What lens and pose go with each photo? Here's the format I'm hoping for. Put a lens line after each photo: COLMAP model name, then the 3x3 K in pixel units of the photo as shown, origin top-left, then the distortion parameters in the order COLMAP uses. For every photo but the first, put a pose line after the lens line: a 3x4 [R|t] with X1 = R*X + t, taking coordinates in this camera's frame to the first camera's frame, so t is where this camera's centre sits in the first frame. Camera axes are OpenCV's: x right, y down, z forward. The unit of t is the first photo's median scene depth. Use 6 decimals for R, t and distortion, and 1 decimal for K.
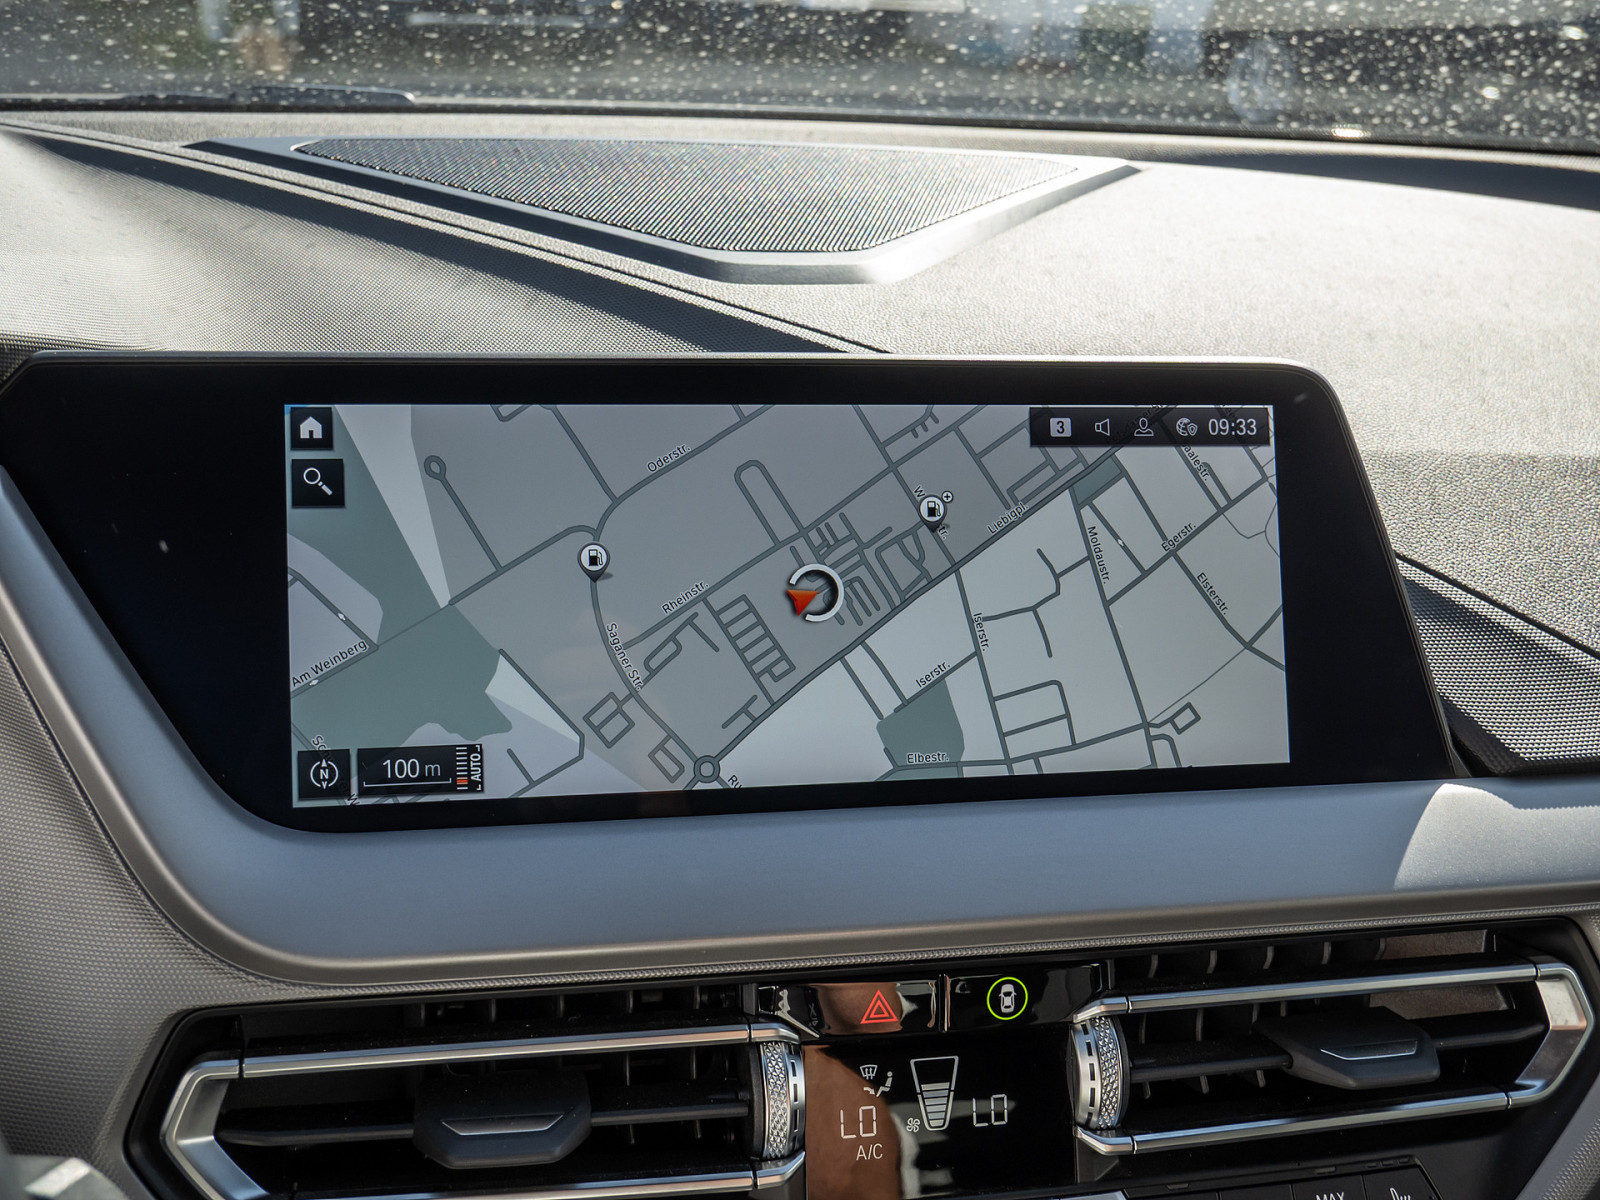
lens RADIAL K [[1682.6, 0, 801.0], [0, 1682.6, 606.7], [0, 0, 1]] dist [-0.010228, 0.000000]
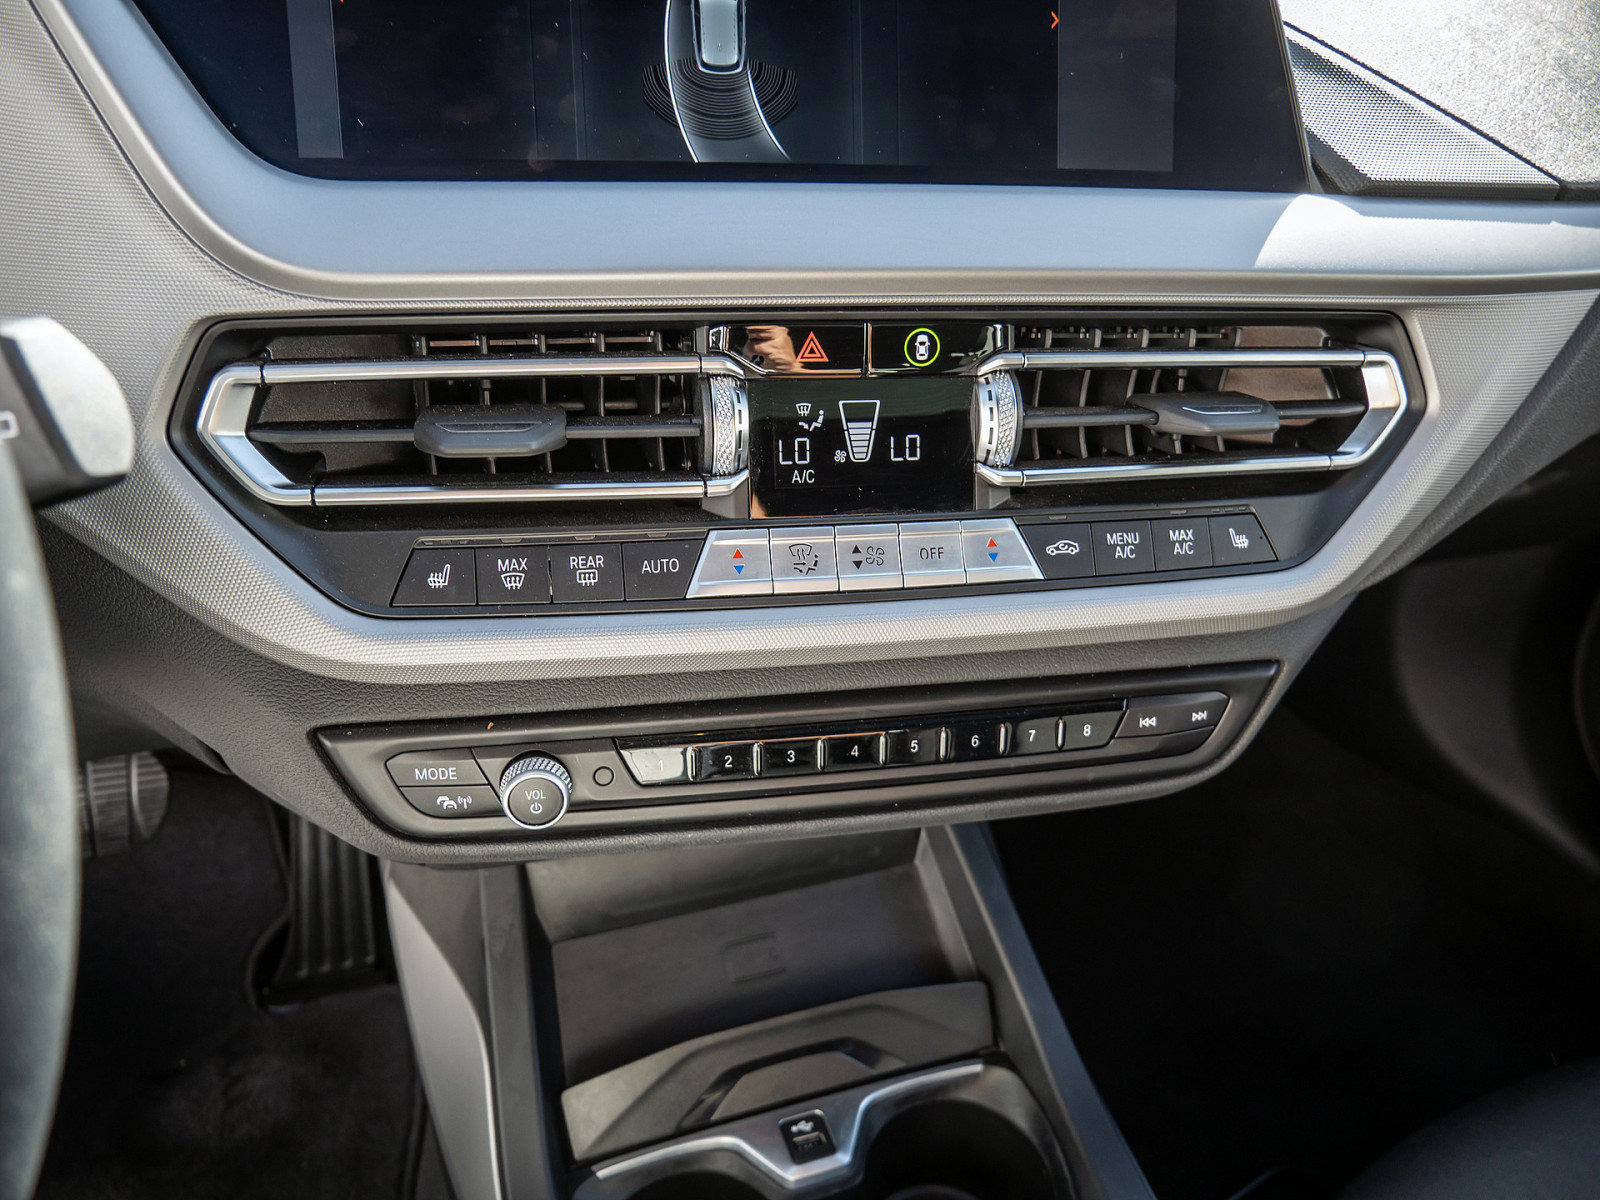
lens RADIAL K [[1189.1, 0, 807.1], [0, 1189.1, 604.6], [0, 0, 1]] dist [-0.043400, 0.018082]
pose [[0.999923, 0.011753, 0.003927, 0.038407], [-0.012320, 0.976833, 0.213647, 0.216625], [-0.001325, -0.213679, 0.976903, 0.140825]]
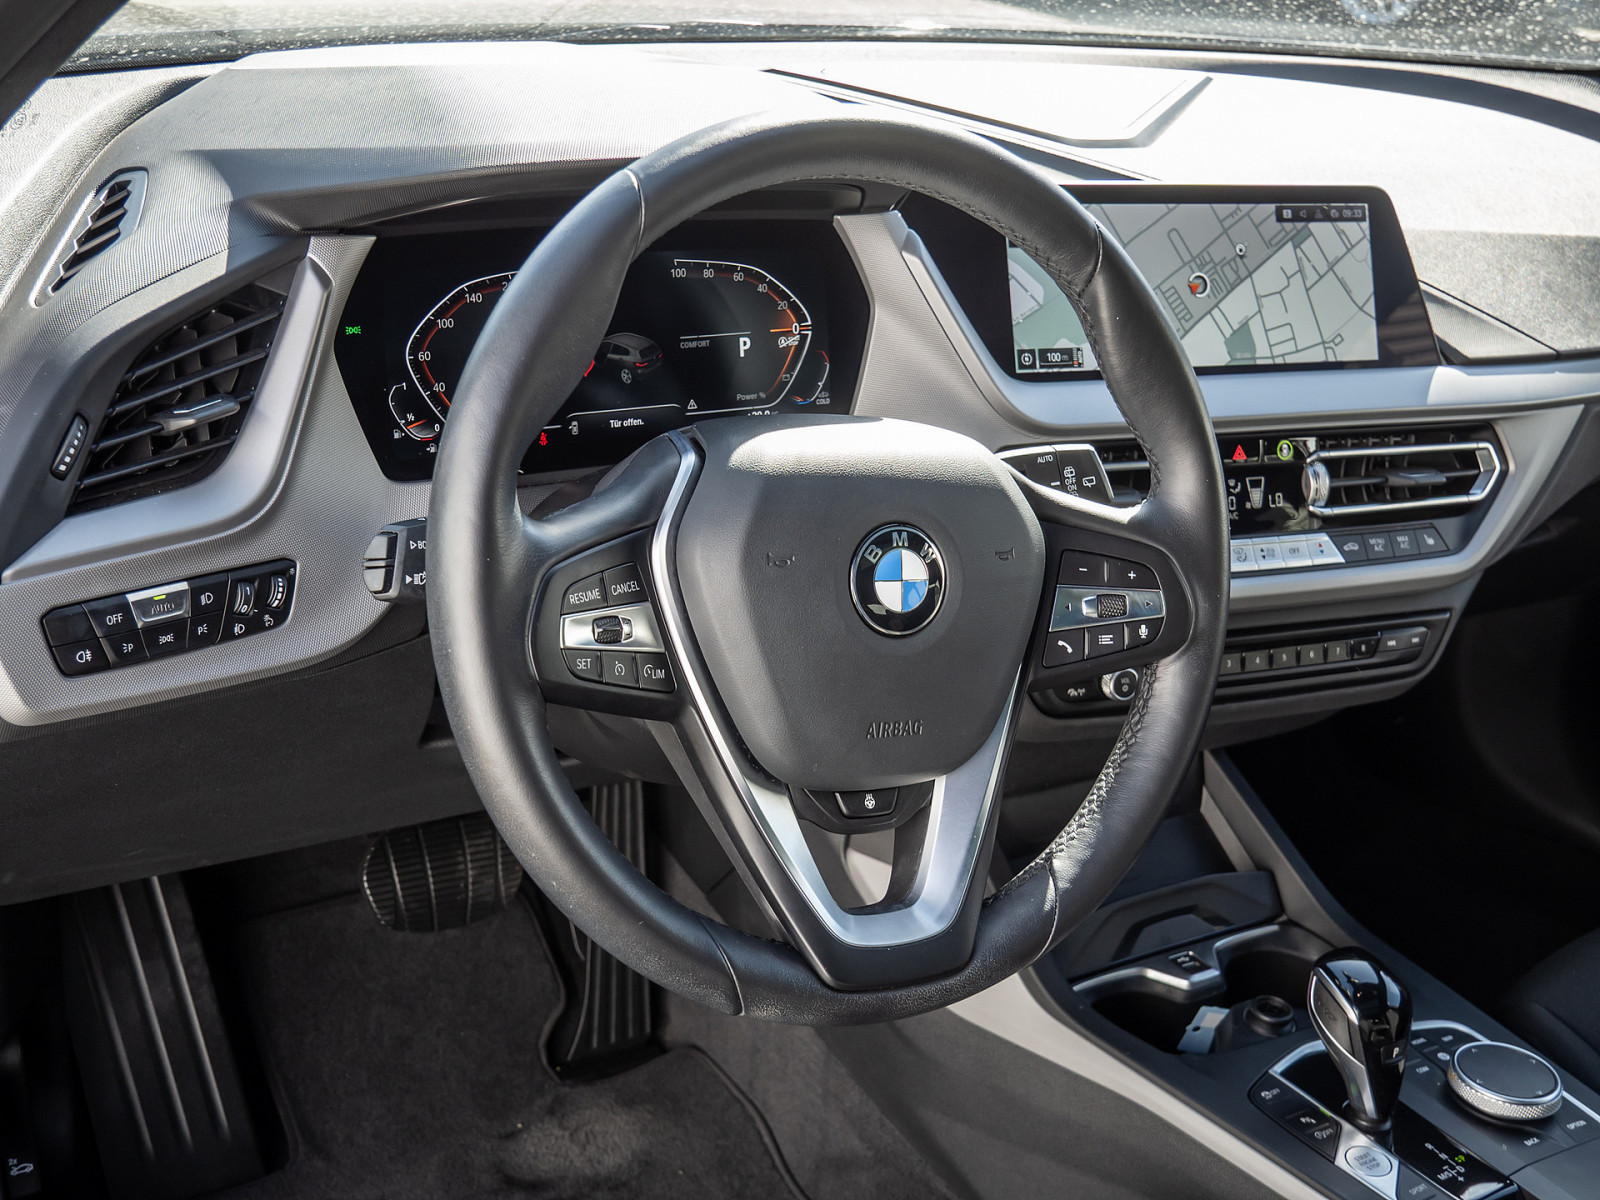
lens RADIAL K [[1913.2, 0, 800.4], [0, 1913.2, 607.5], [0, 0, 1]] dist [0.012507, 0.000000]
pose [[0.979963, -0.046399, 0.193700, -1.033445], [0.034716, 0.997392, 0.063284, 0.242532], [-0.196131, -0.055291, 0.979018, -1.472966]]
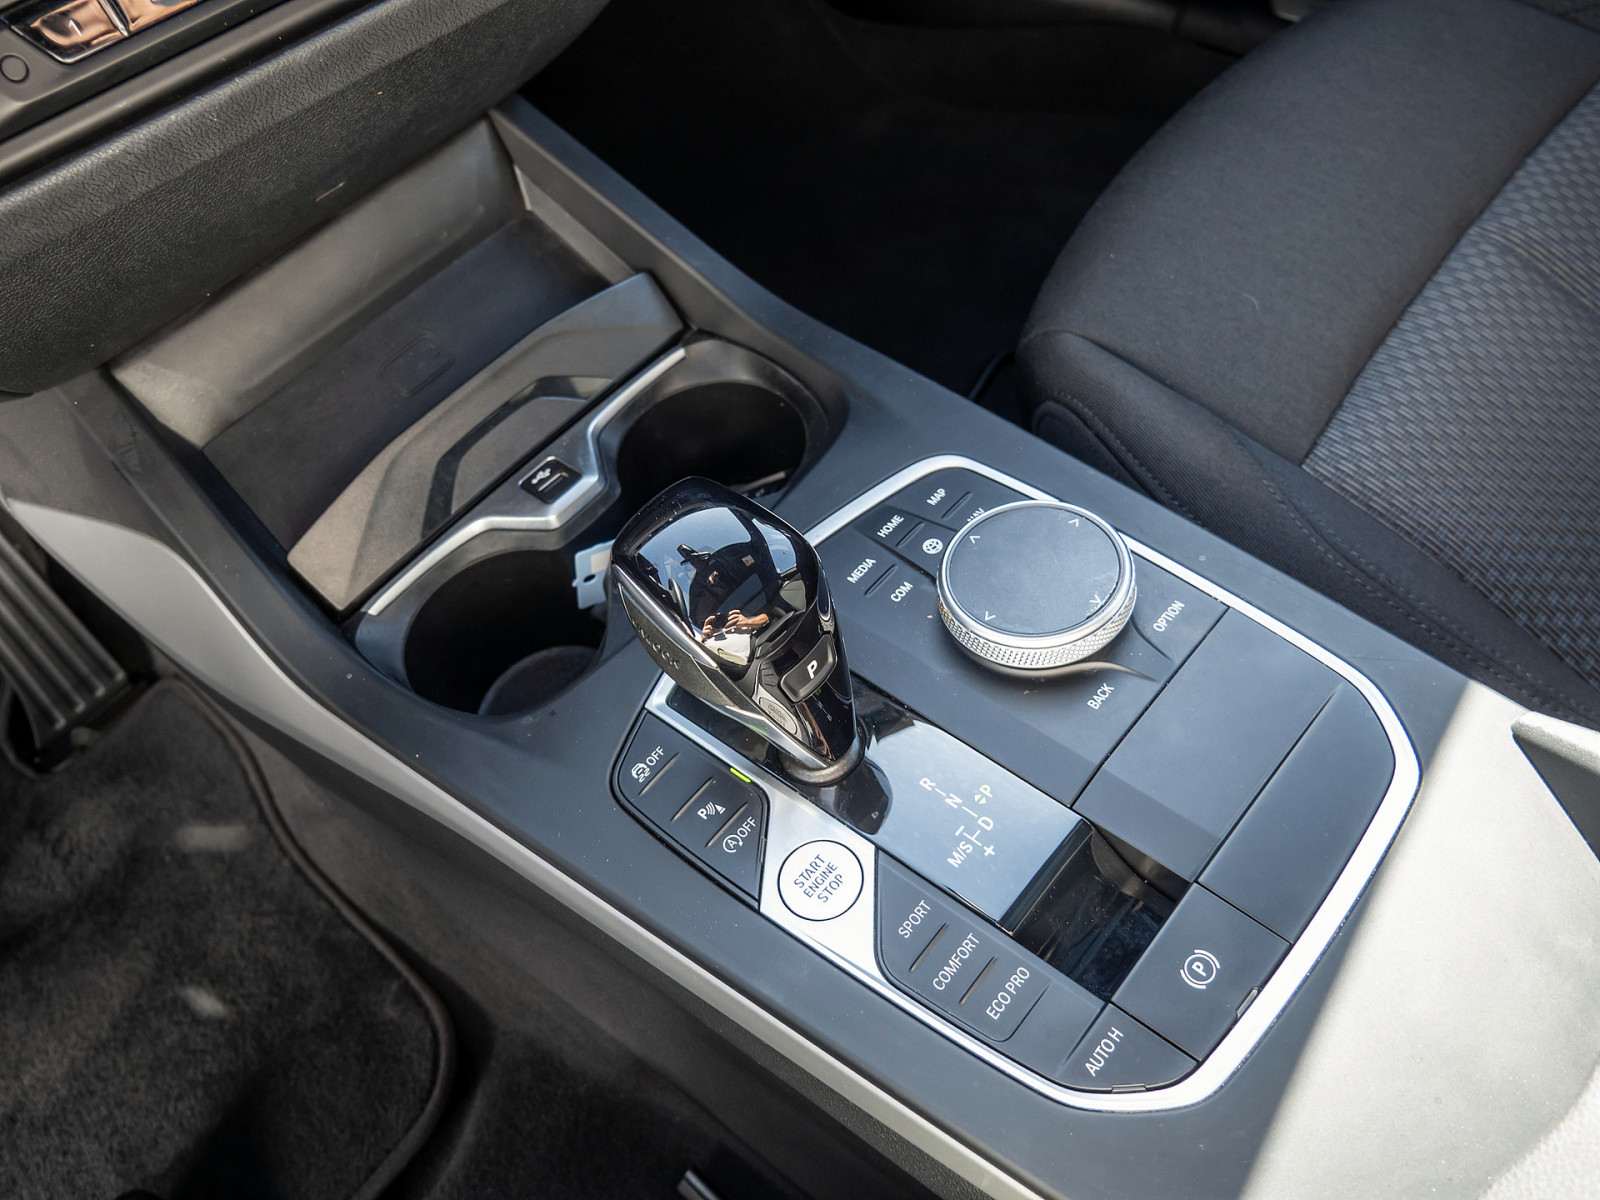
lens RADIAL K [[1162.5, 0, 805.8], [0, 1162.5, 599.1], [0, 0, 1]] dist [-0.051268, 0.011286]
pose [[0.858542, -0.492420, 0.142929, 0.044883], [0.350256, 0.766805, 0.537895, 0.549049], [-0.374469, -0.411744, 0.830807, 0.109170]]
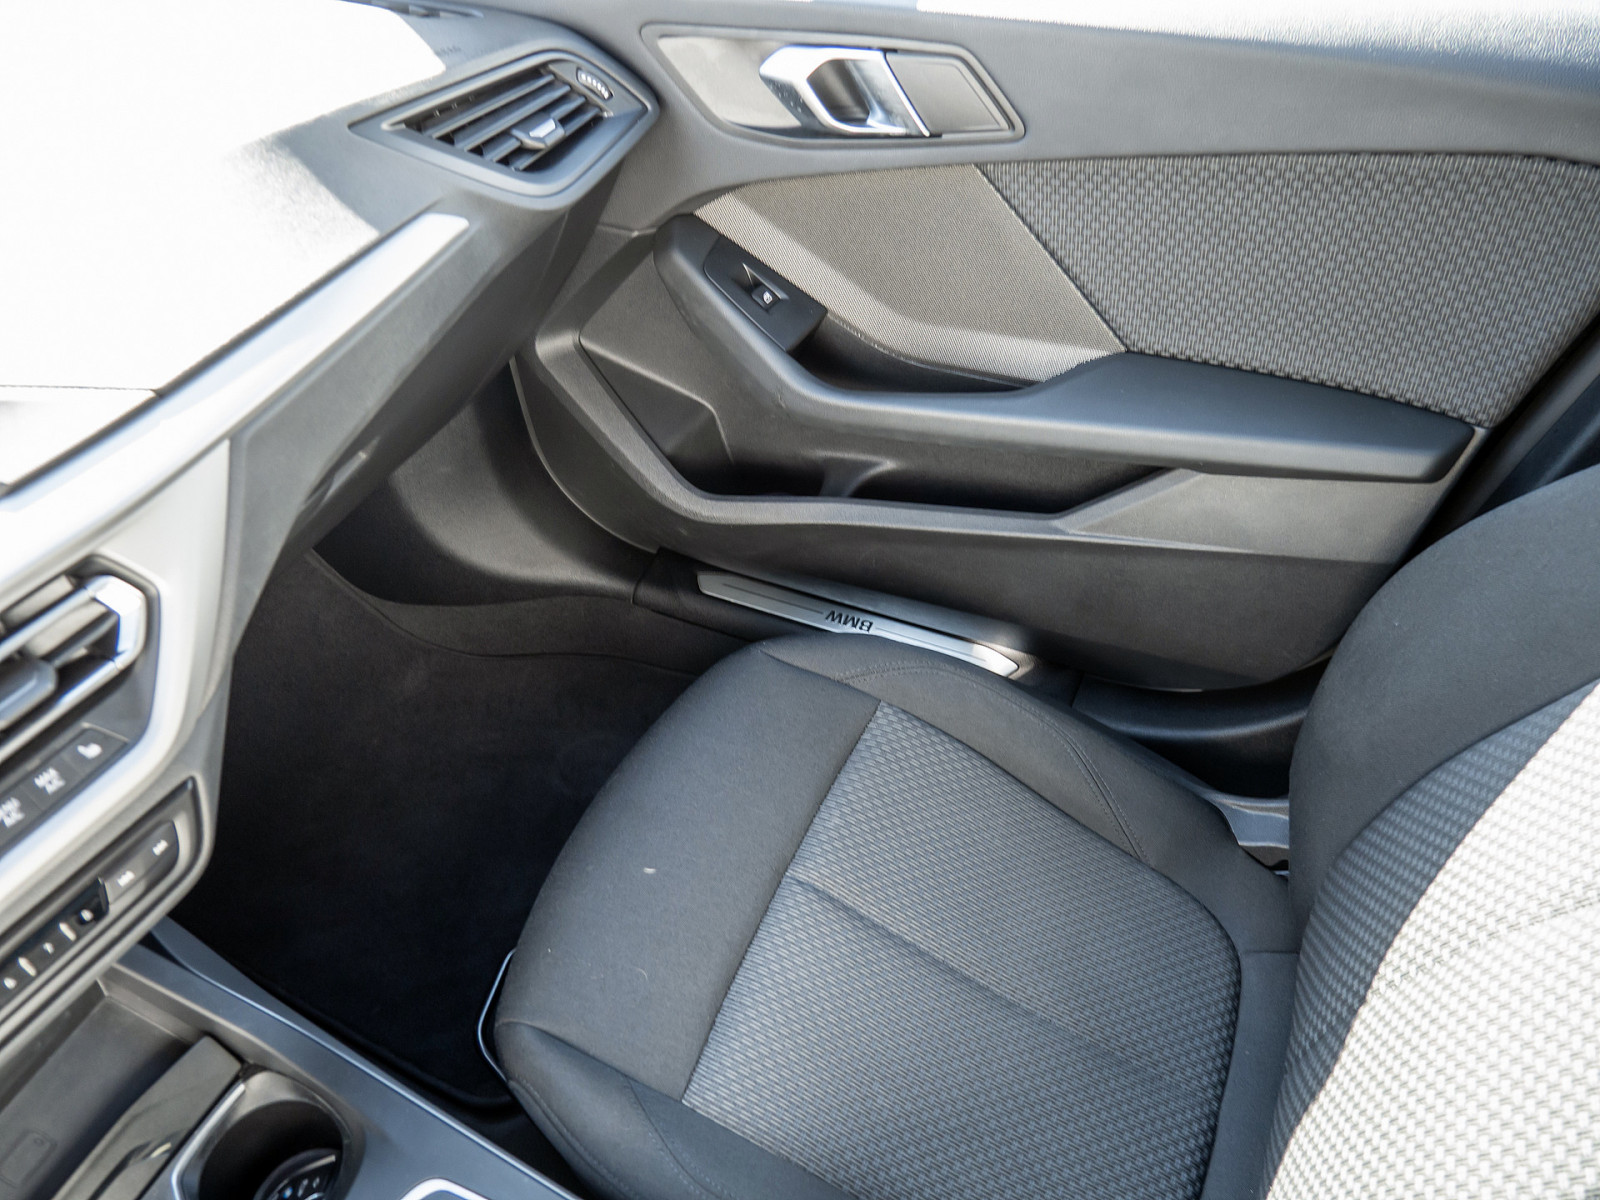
lens RADIAL K [[1162.5, 0, 808.8], [0, 1162.5, 591.9], [0, 0, 1]] dist [-0.051268, 0.011286]
pose [[0.676080, -0.557857, 0.481365, 0.378672], [0.335055, 0.814601, 0.473459, -0.081815], [-0.656242, -0.158813, 0.737648, -0.312495]]
